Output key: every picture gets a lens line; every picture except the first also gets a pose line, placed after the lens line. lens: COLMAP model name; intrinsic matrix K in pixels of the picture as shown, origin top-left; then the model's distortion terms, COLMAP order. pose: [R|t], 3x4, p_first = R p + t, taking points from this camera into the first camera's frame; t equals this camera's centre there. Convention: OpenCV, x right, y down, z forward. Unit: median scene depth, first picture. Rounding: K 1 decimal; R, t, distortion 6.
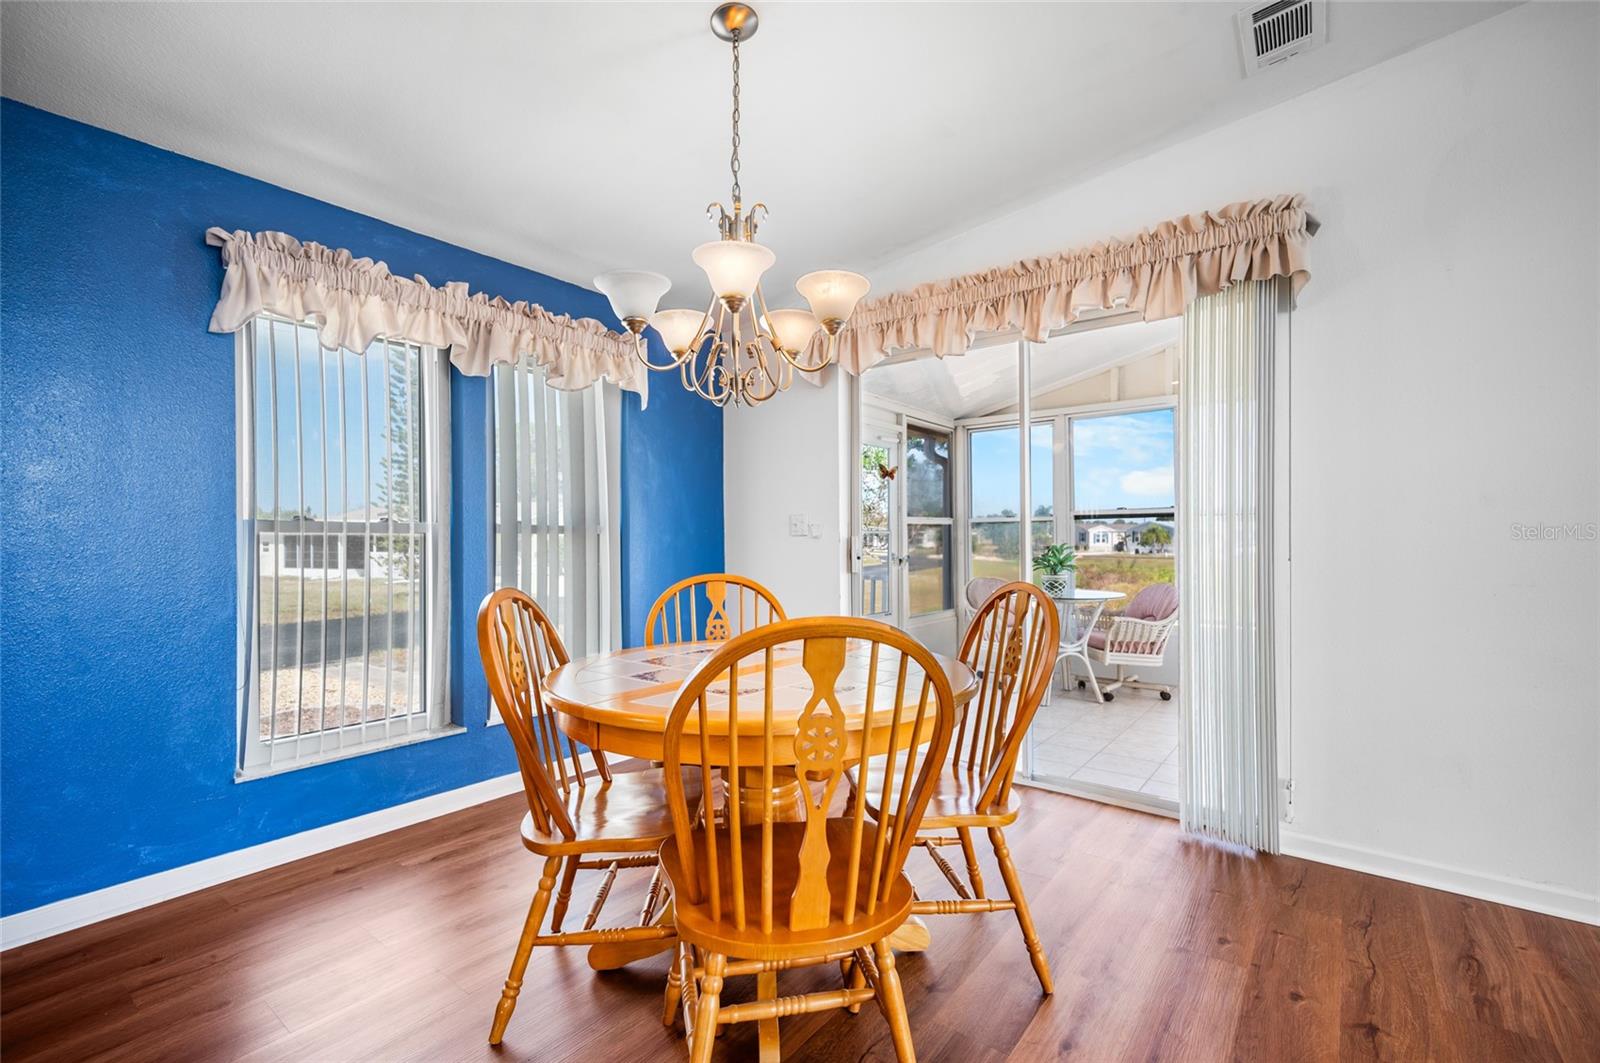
lens RADIAL K [[709.6, 0, 802.8], [0, 709.6, 539.8], [0, 0, 1]] dist [0.000620, 0.001674]
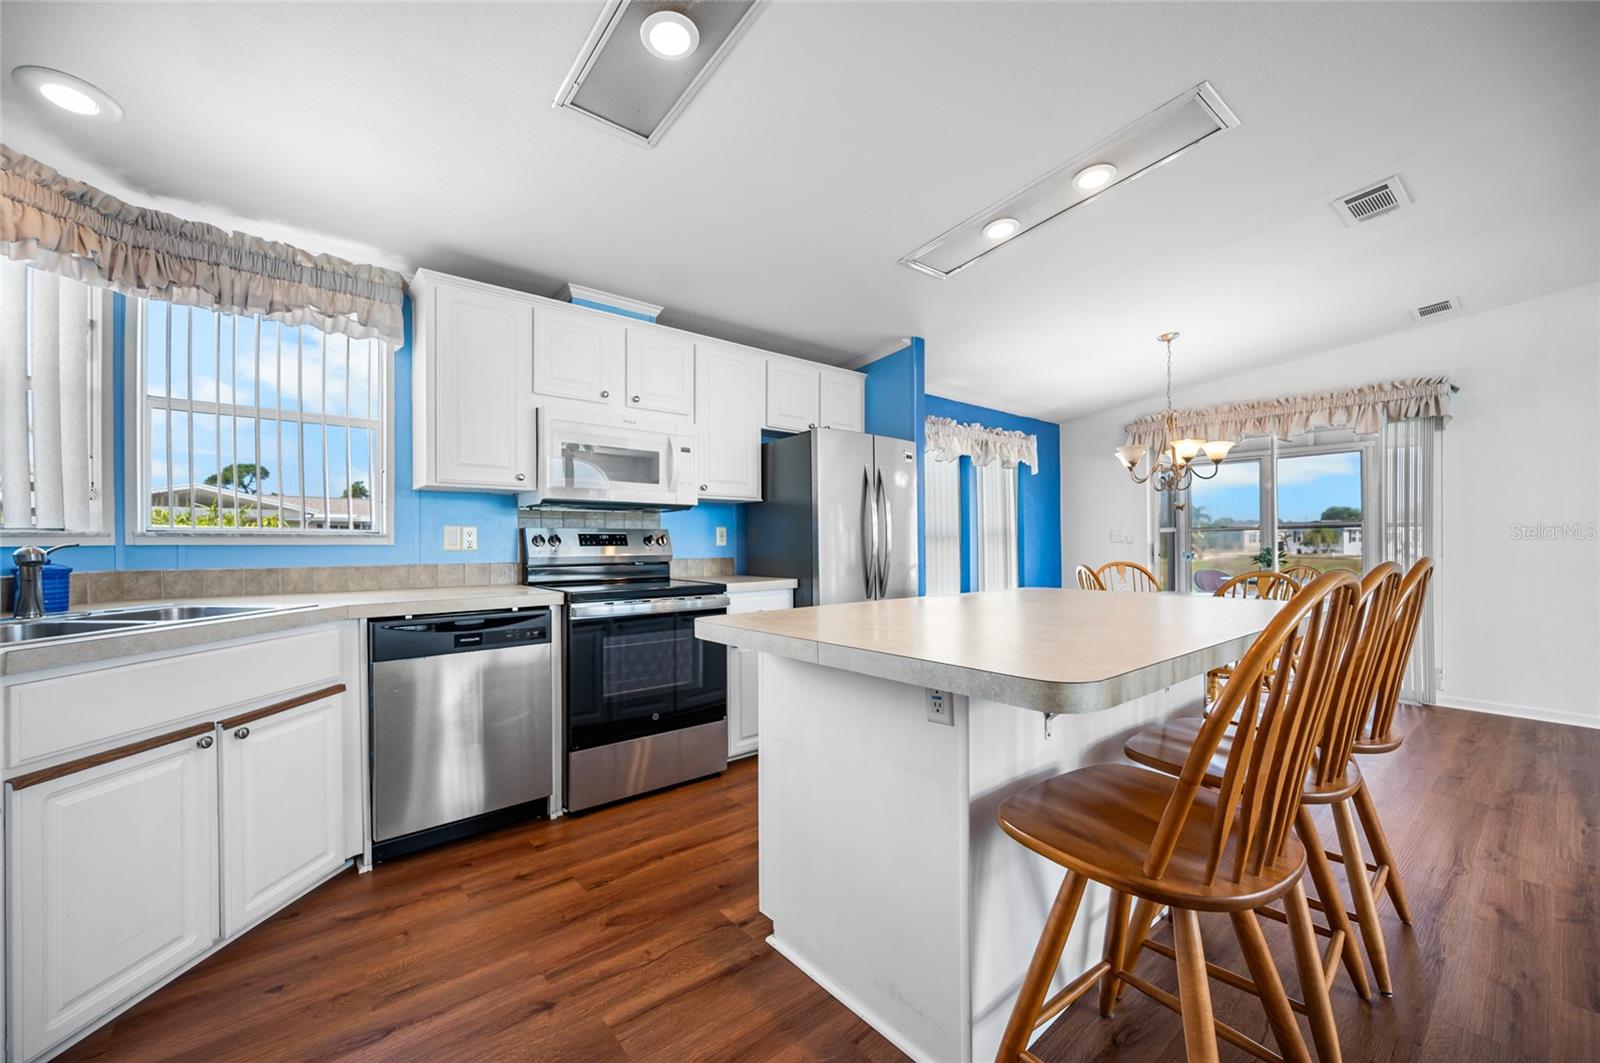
lens RADIAL K [[636.6, 0, 798.3], [0, 636.6, 538.8], [0, 0, 1]] dist [-0.000793, -0.000888]
pose [[0.975115, 0.001854, -0.221694, -0.592347], [-0.001817, 0.999998, 0.000370, -0.016988], [0.221694, 0.000042, 0.975116, -0.993688]]
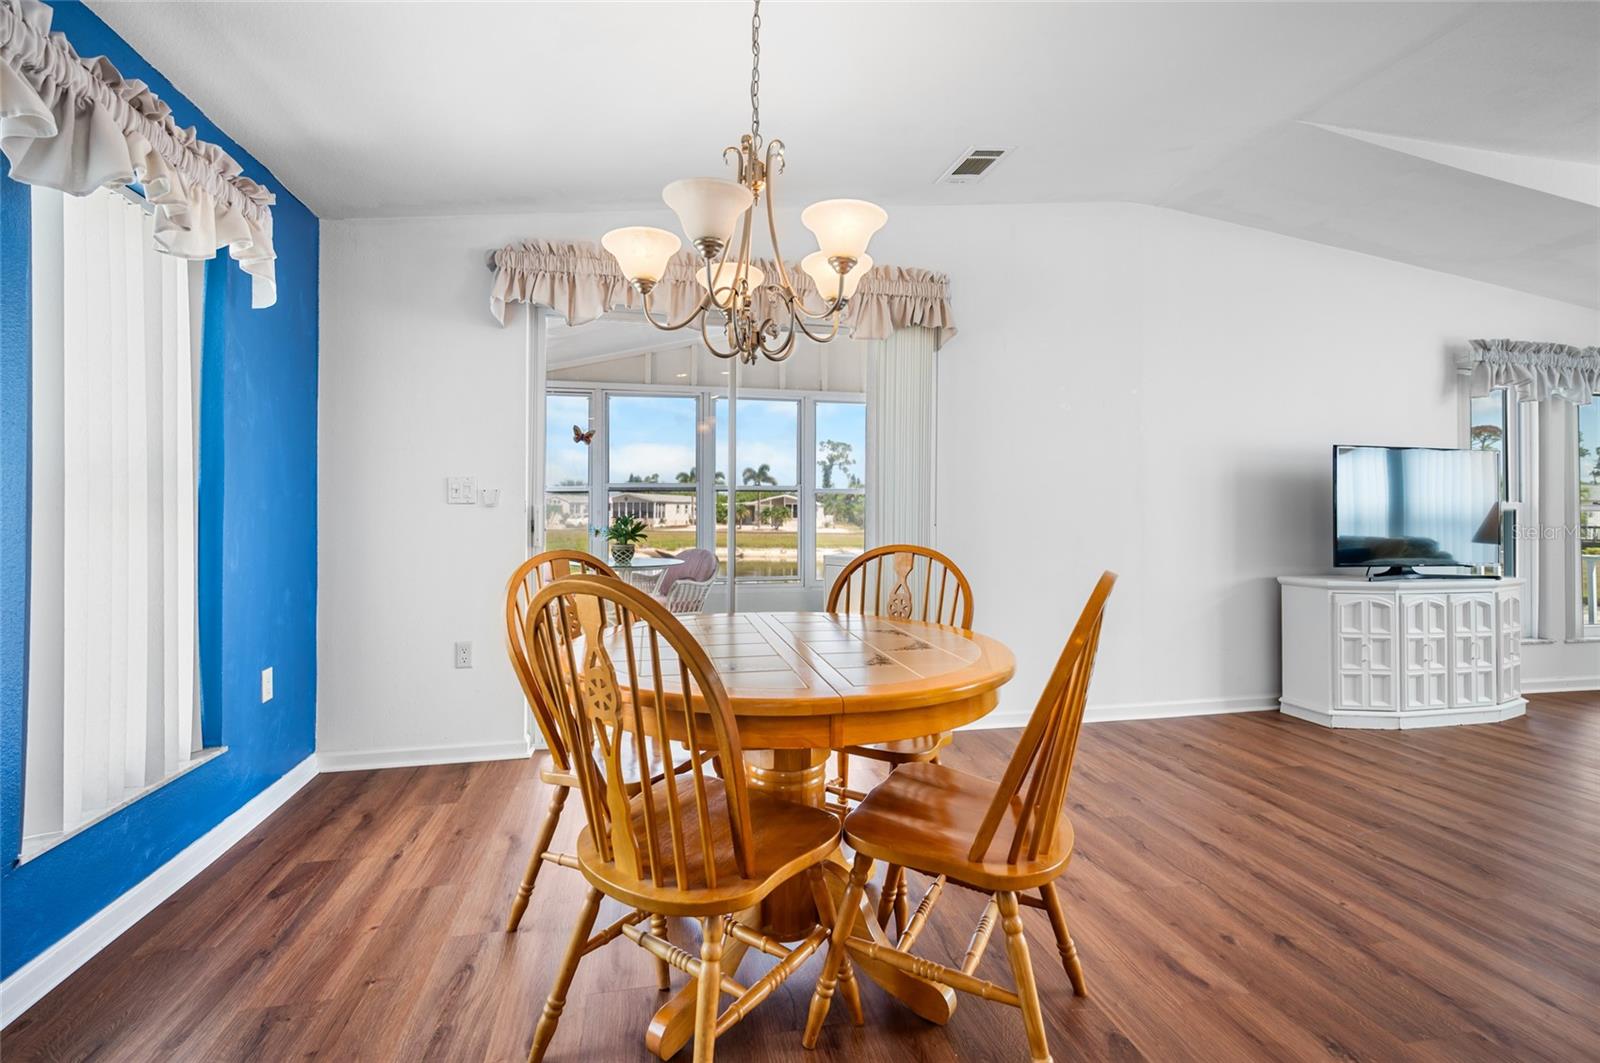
lens RADIAL K [[709.6, 0, 797.9], [0, 709.6, 524.4], [0, 0, 1]] dist [0.000620, 0.001674]
pose [[0.642061, -0.009972, 0.766589, -0.534295], [-0.003820, 0.999861, 0.016206, 0.005085], [-0.766644, -0.013334, 0.641934, 0.247721]]
